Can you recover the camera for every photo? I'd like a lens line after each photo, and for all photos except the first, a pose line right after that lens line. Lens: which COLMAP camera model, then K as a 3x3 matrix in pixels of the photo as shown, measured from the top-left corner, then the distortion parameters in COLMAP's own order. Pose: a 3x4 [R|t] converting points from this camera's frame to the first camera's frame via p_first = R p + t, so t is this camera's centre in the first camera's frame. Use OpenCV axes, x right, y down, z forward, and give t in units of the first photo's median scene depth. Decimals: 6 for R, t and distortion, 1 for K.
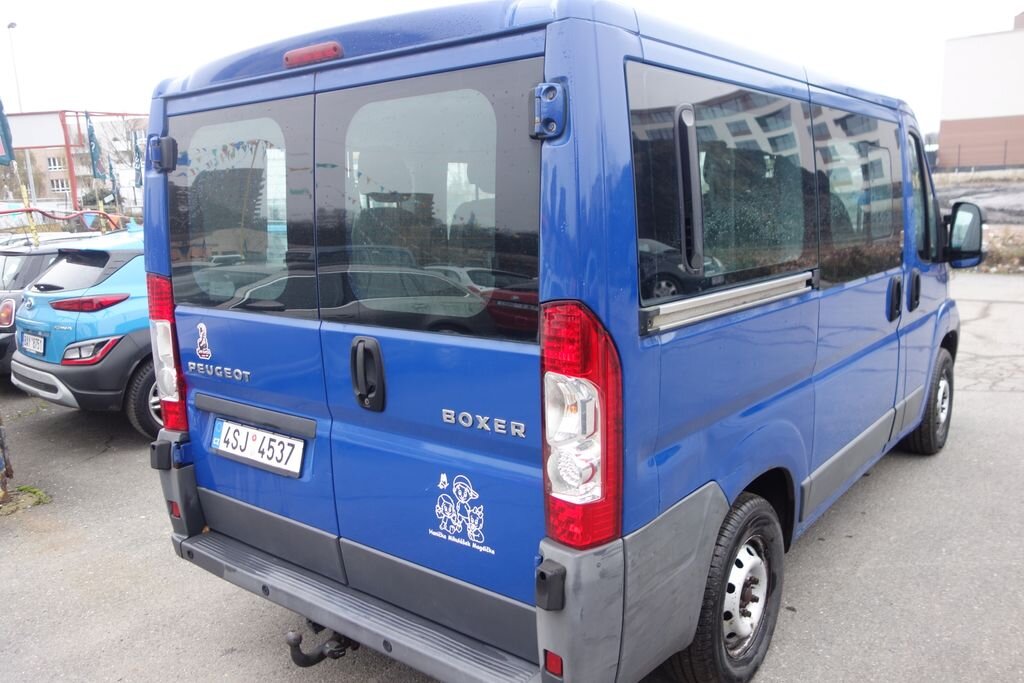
lens RADIAL K [[814.4, 0, 512.0], [0, 814.4, 341.5], [0, 0, 1]] dist [-0.000643, 0.000743]
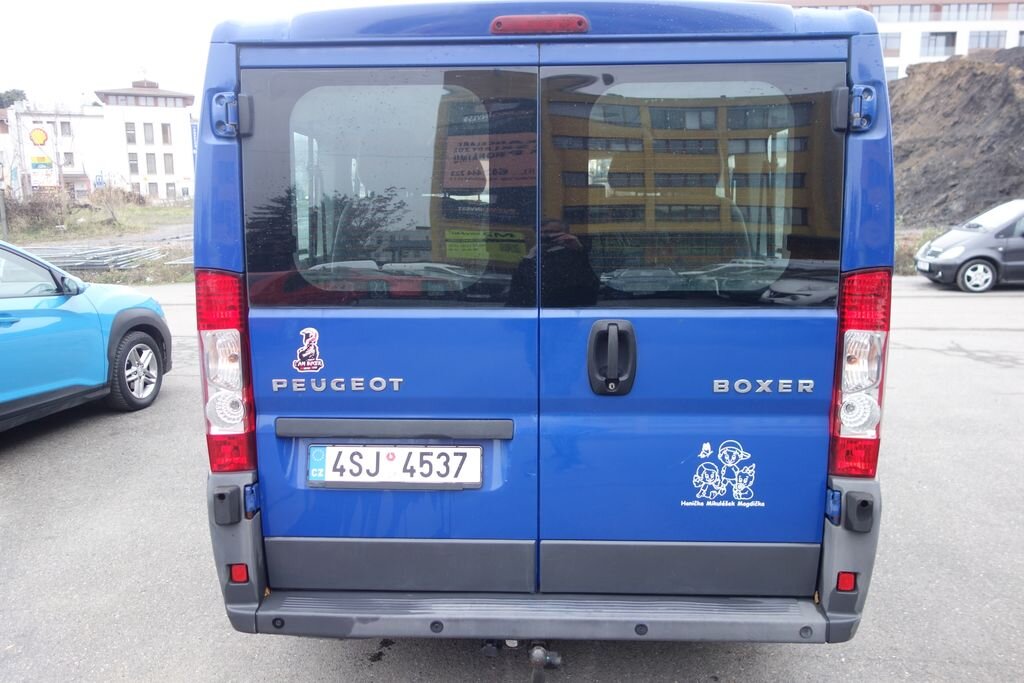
lens RADIAL K [[814.4, 0, 512.0], [0, 814.4, 341.5], [0, 0, 1]] dist [-0.000643, 0.000743]
pose [[0.805739, -0.073107, 0.587741, -0.821138], [0.084621, 0.996382, 0.007928, 0.002027], [-0.586194, 0.043347, 0.809010, 0.266175]]
